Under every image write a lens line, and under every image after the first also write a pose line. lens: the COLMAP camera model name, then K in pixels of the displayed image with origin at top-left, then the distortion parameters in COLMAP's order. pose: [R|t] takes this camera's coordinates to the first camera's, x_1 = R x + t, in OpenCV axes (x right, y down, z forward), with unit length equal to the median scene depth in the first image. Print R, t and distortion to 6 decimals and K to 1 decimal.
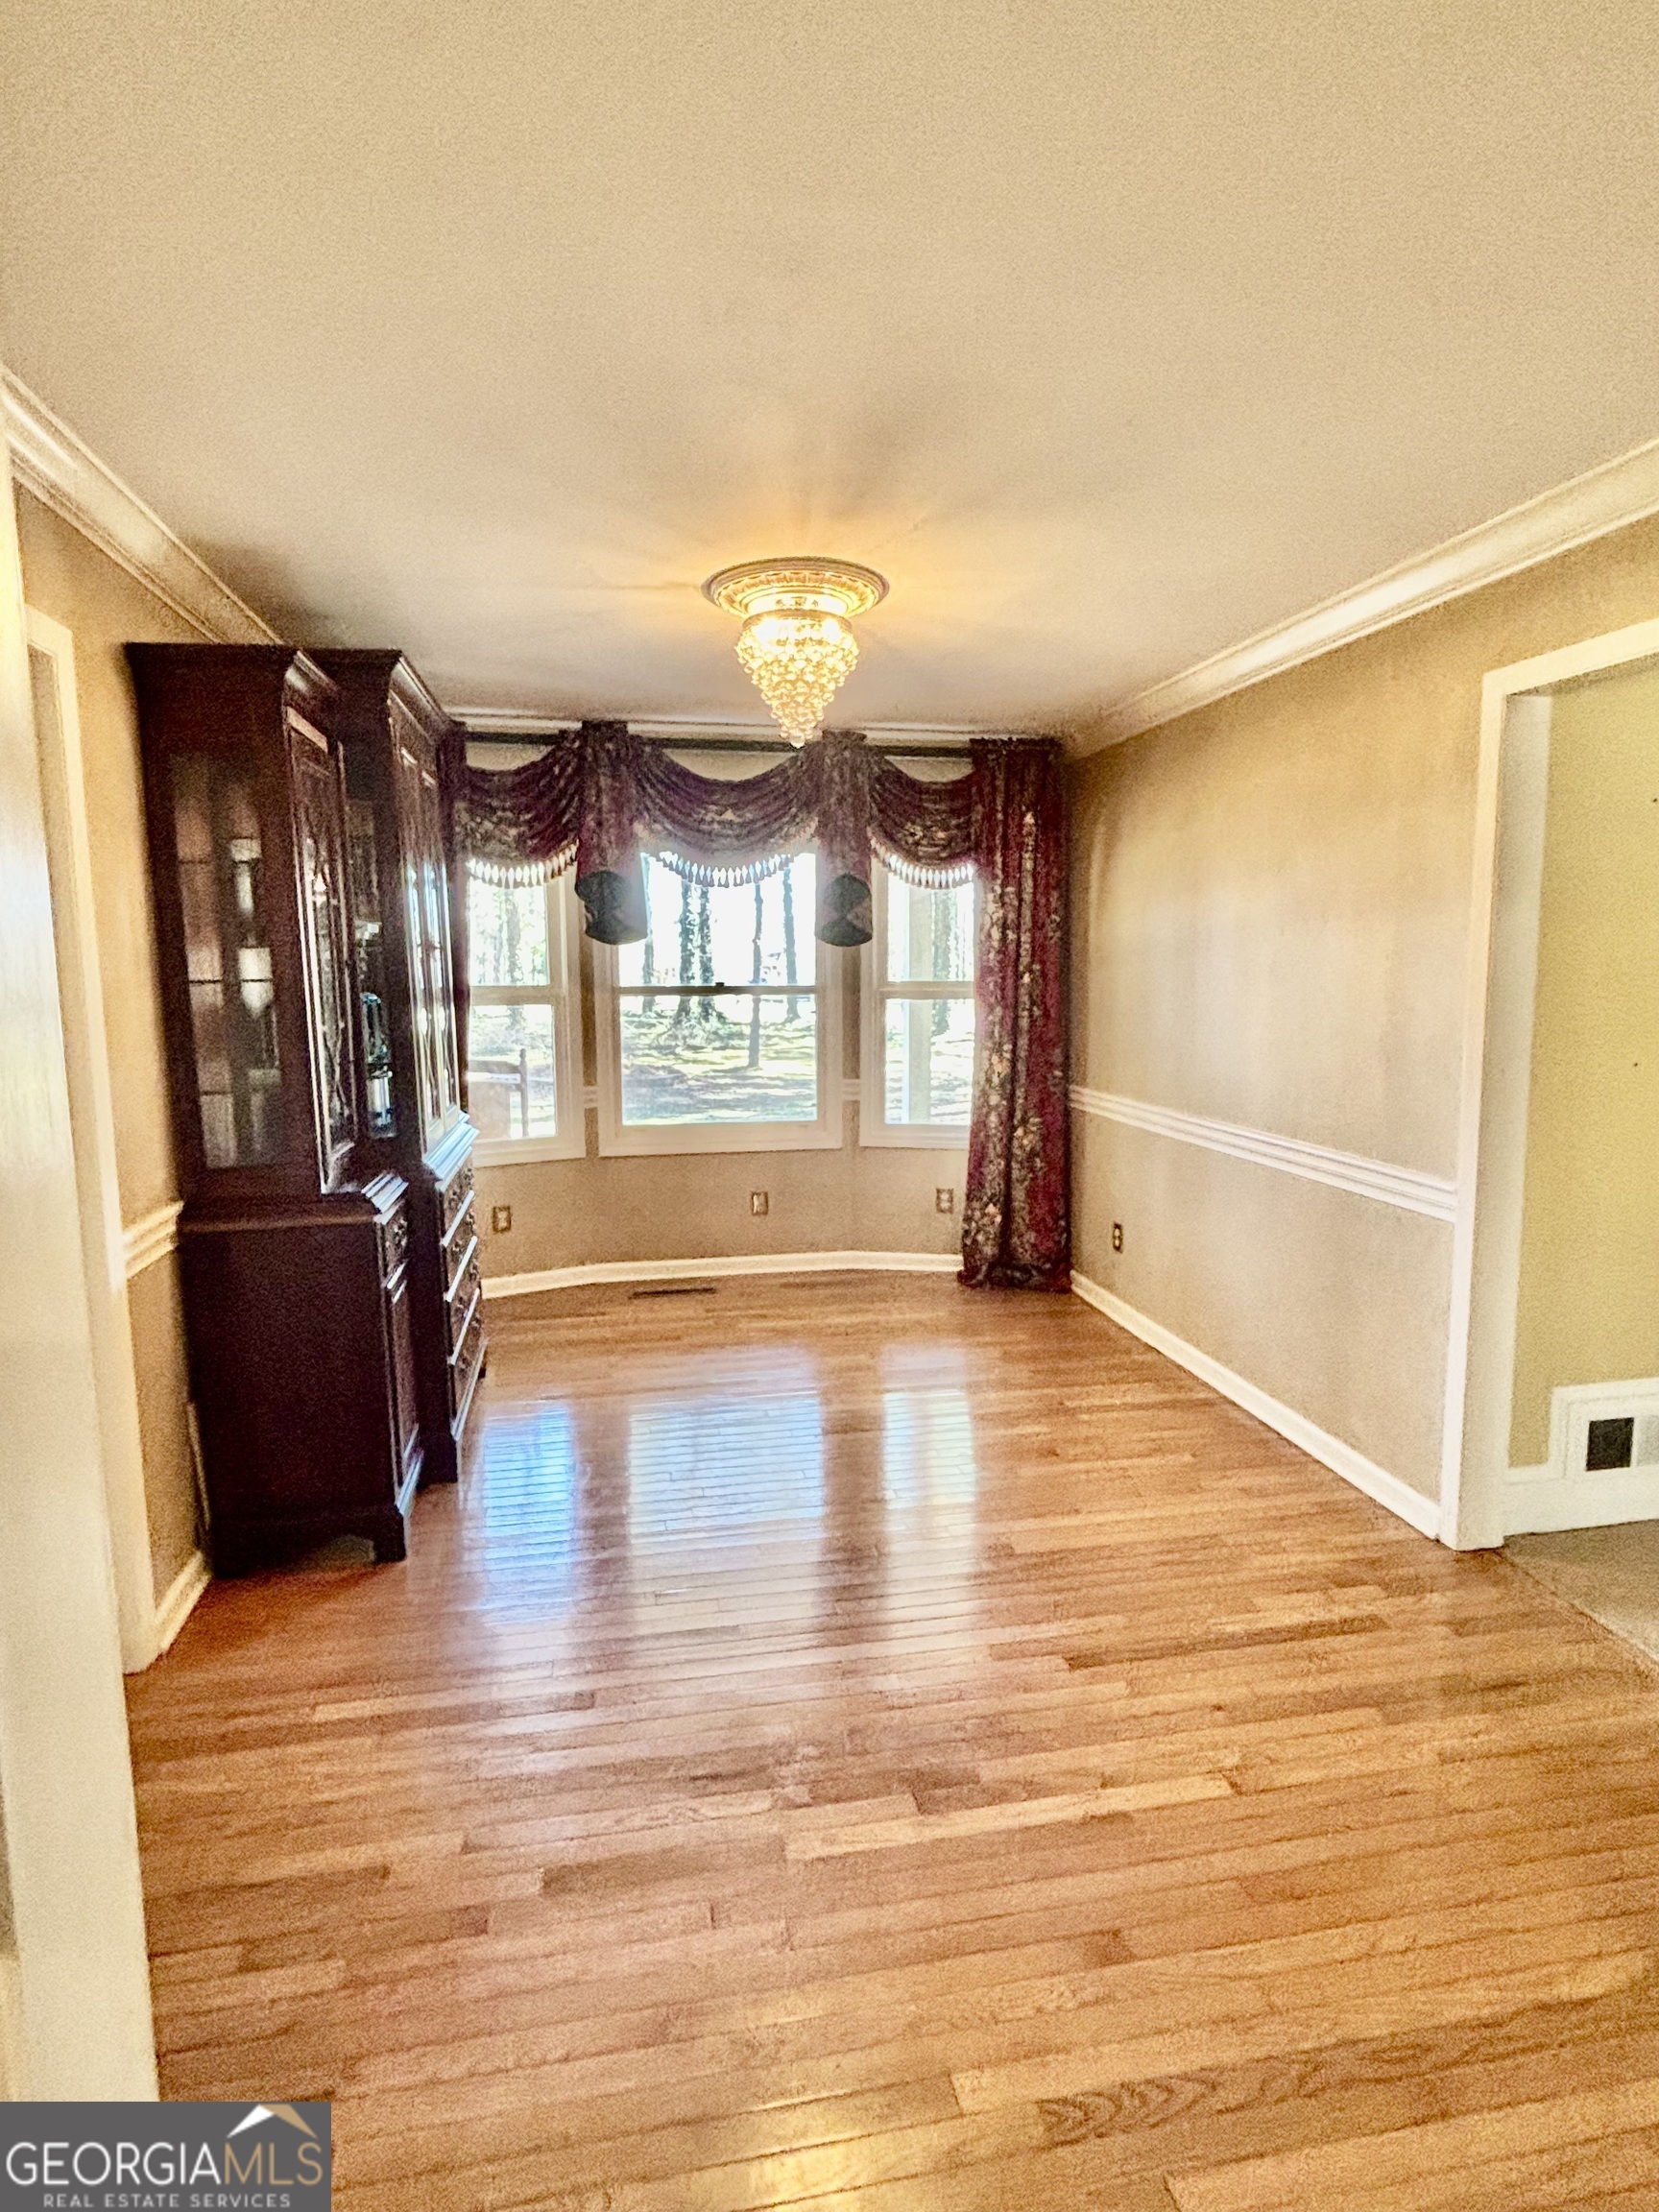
lens RADIAL K [[1159.9, 0, 826.4], [0, 1159.9, 1104.6], [0, 0, 1]] dist [-0.004949, -0.000511]
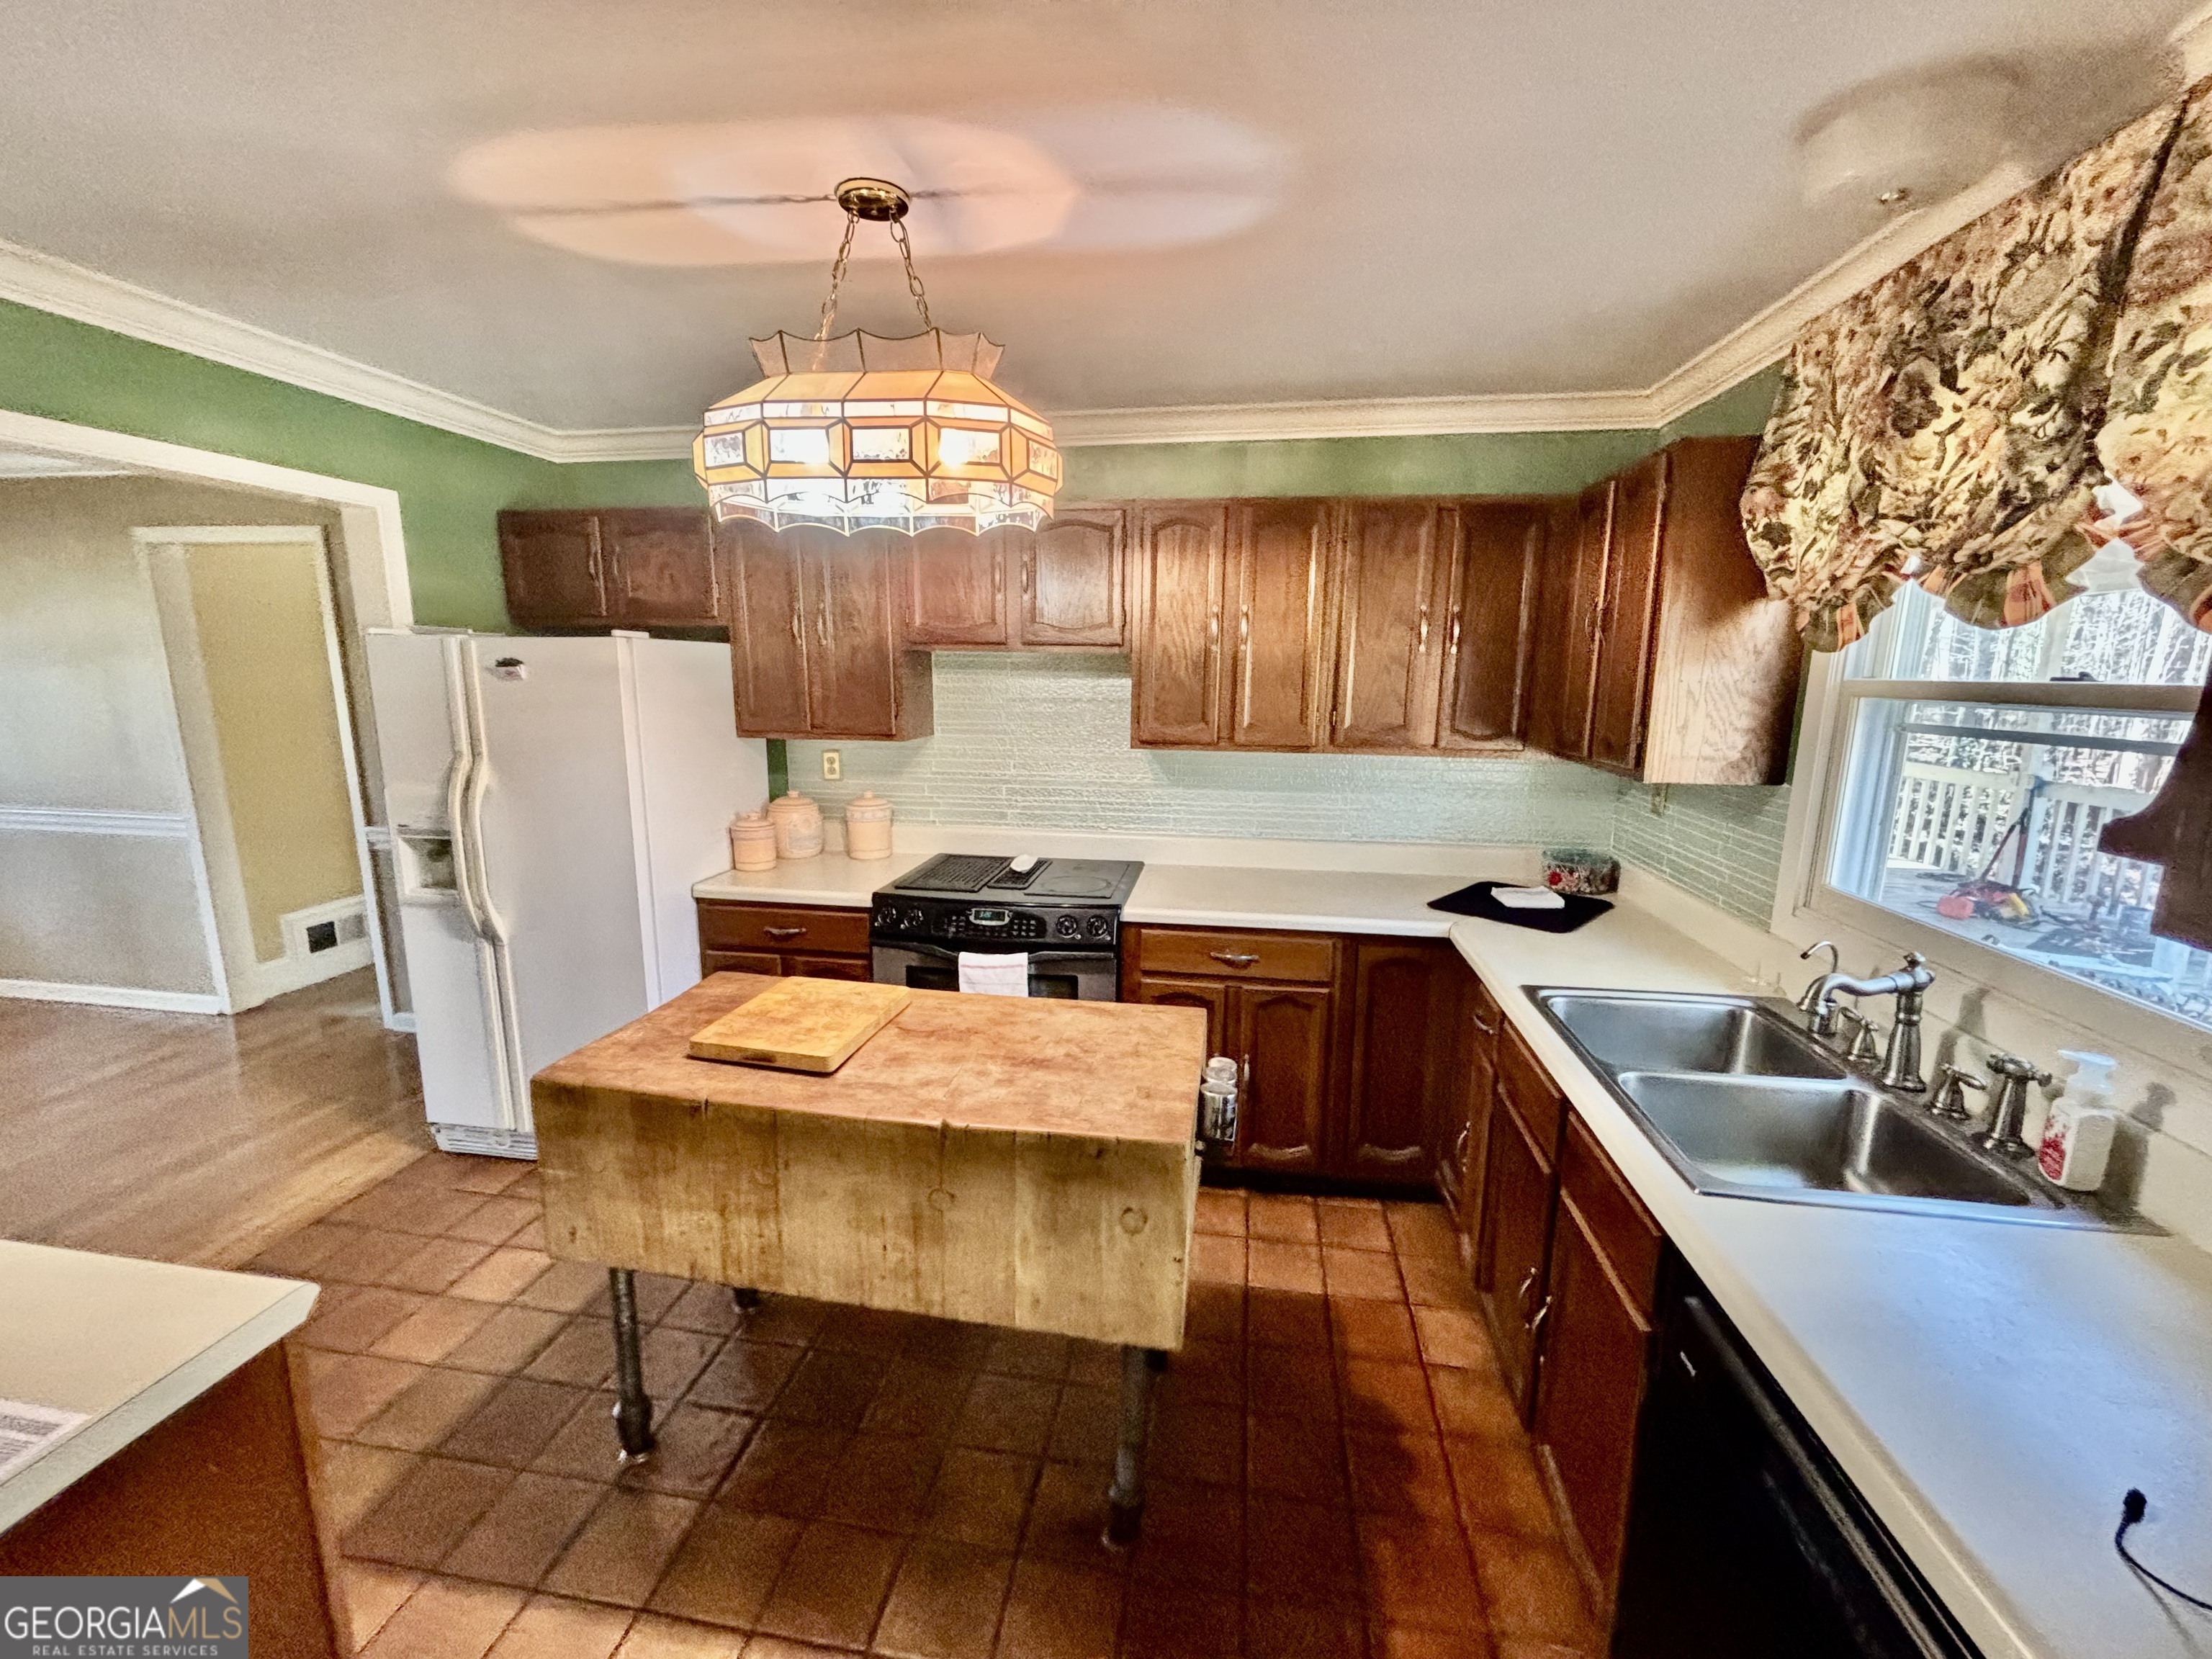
lens RADIAL K [[900.8, 0, 1105.1], [0, 900.8, 827.7], [0, 0, 1]] dist [0.009522, -0.000964]
pose [[0.332925, -0.160086, 0.929265, -0.163047], [0.101252, 0.985855, 0.133559, 0.023990], [-0.937501, 0.049624, 0.344425, -0.460106]]
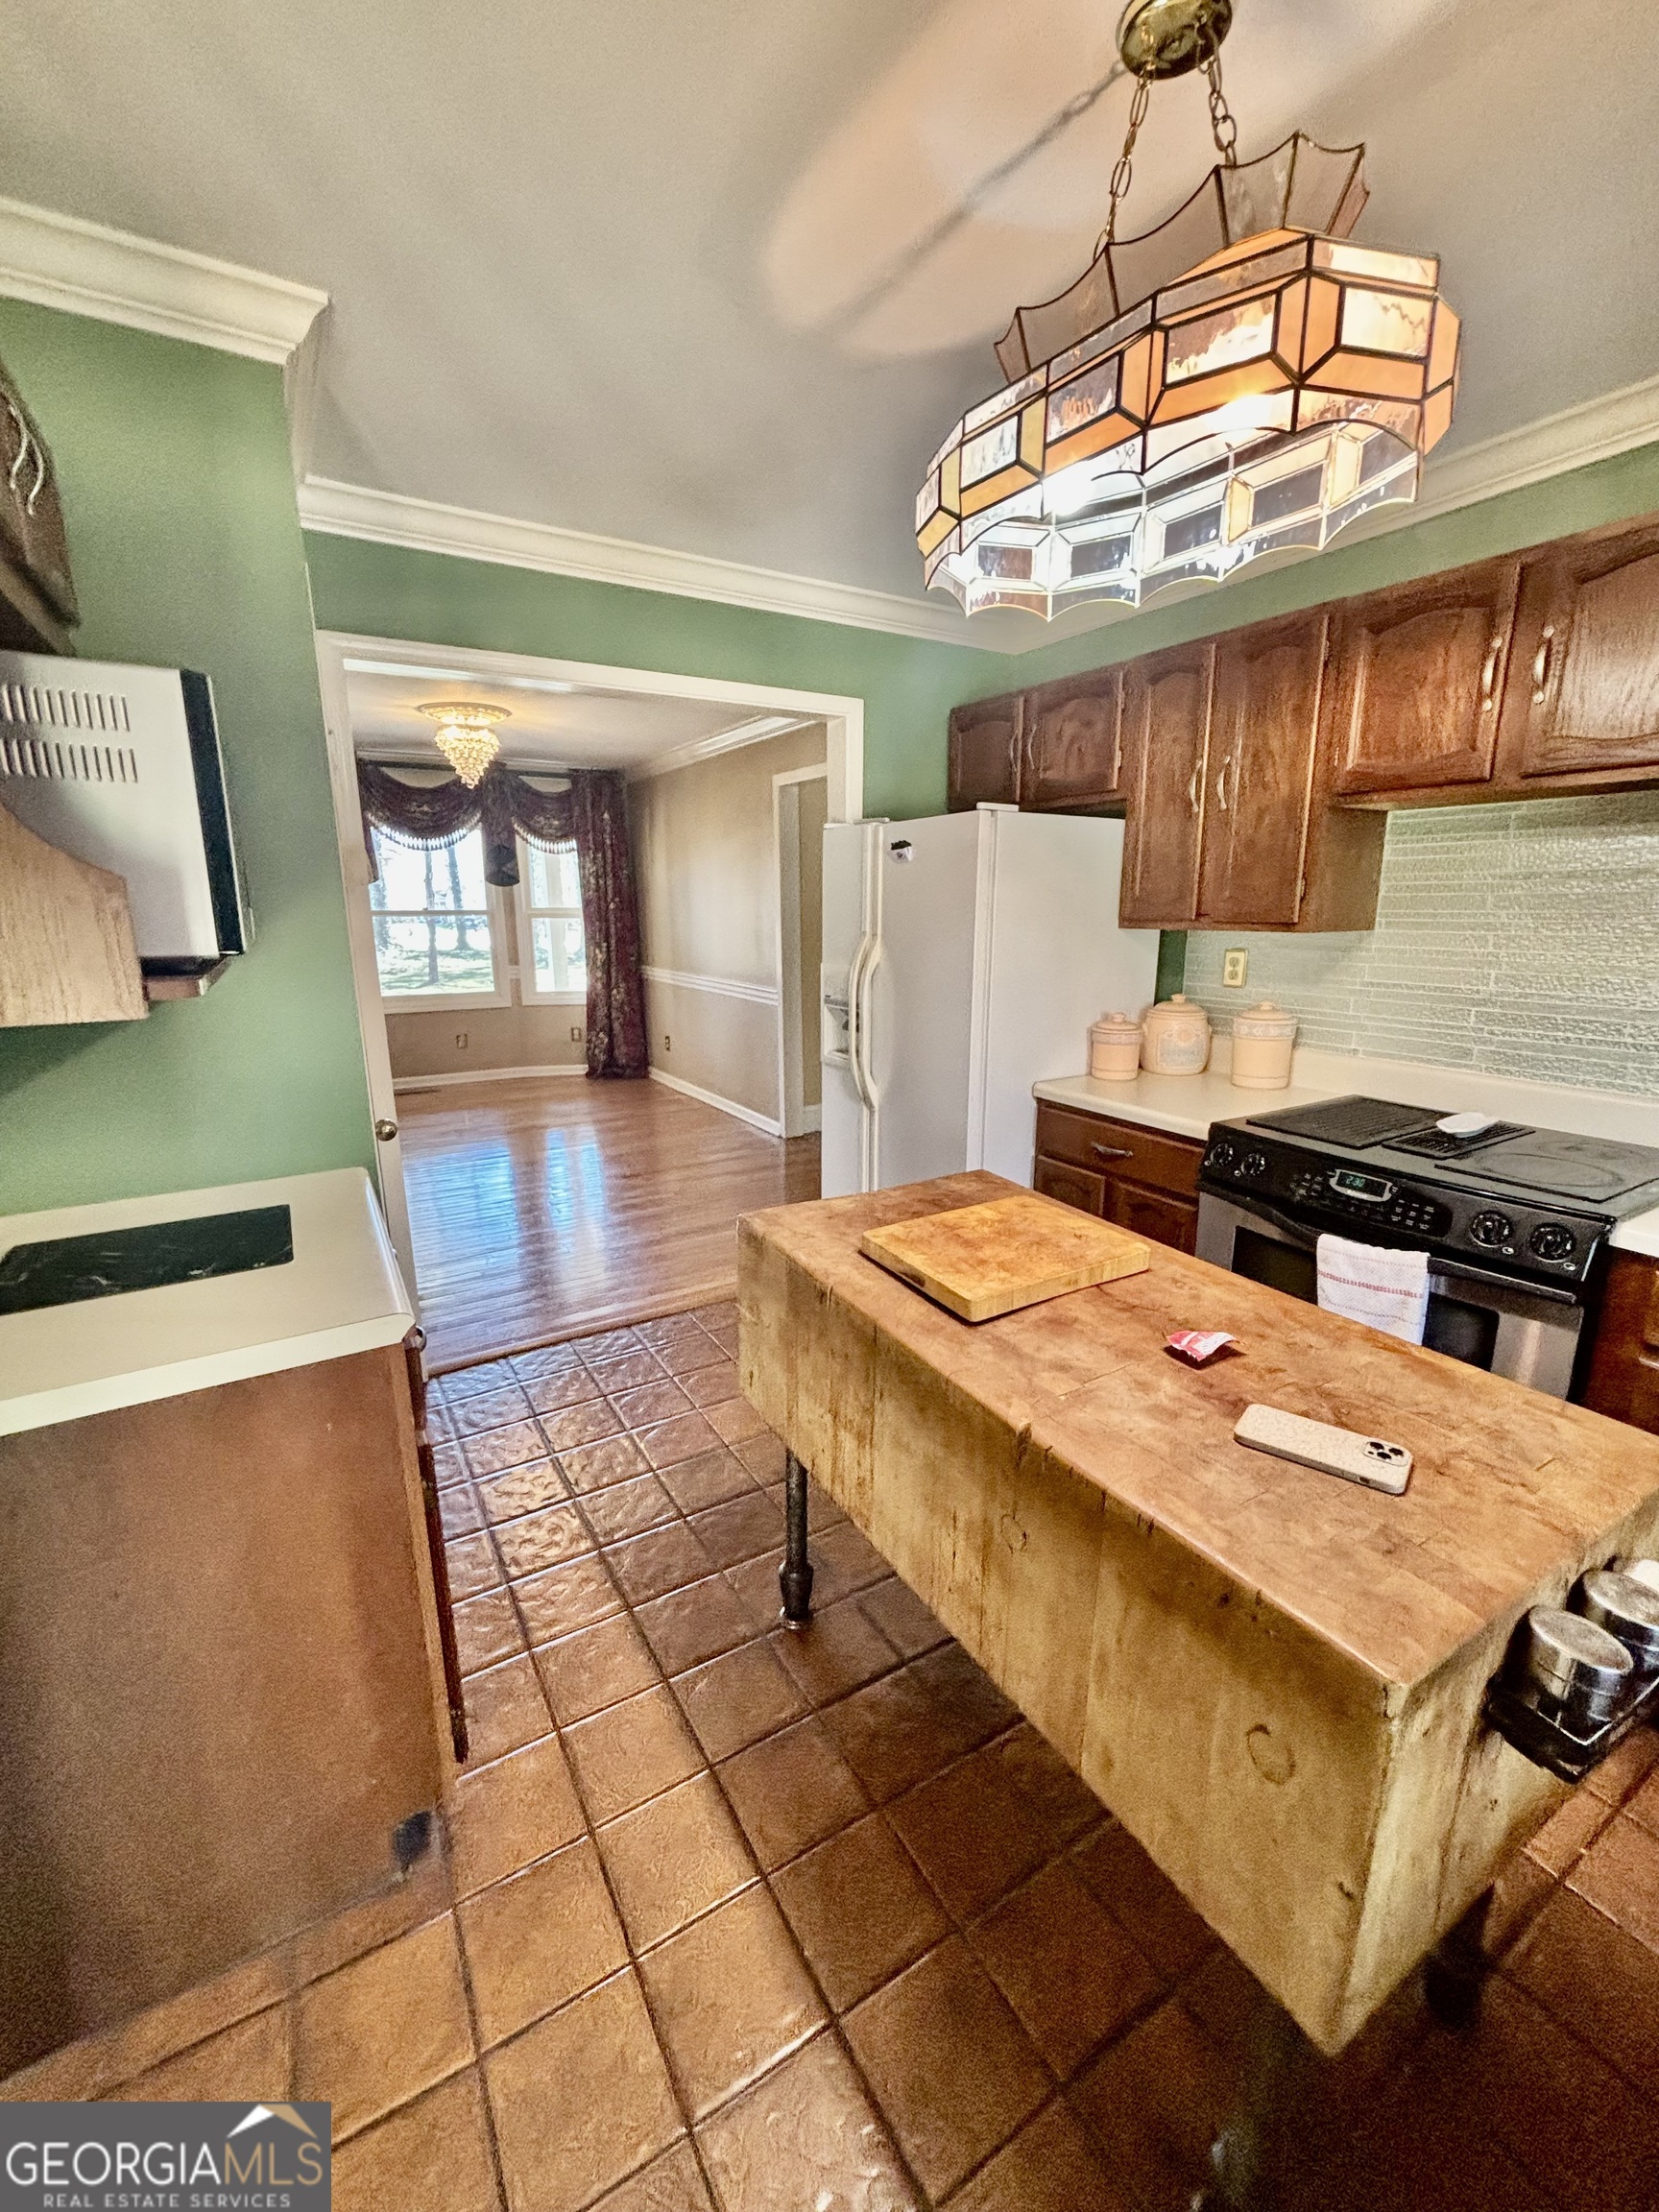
lens RADIAL K [[900.8, 0, 836.1], [0, 900.8, 1099.4], [0, 0, 1]] dist [0.009522, -0.000964]
pose [[0.935788, -0.074932, 0.344509, -0.007526], [0.041448, 0.993759, 0.103560, 0.062101], [-0.350119, -0.082631, 0.933054, -0.472390]]
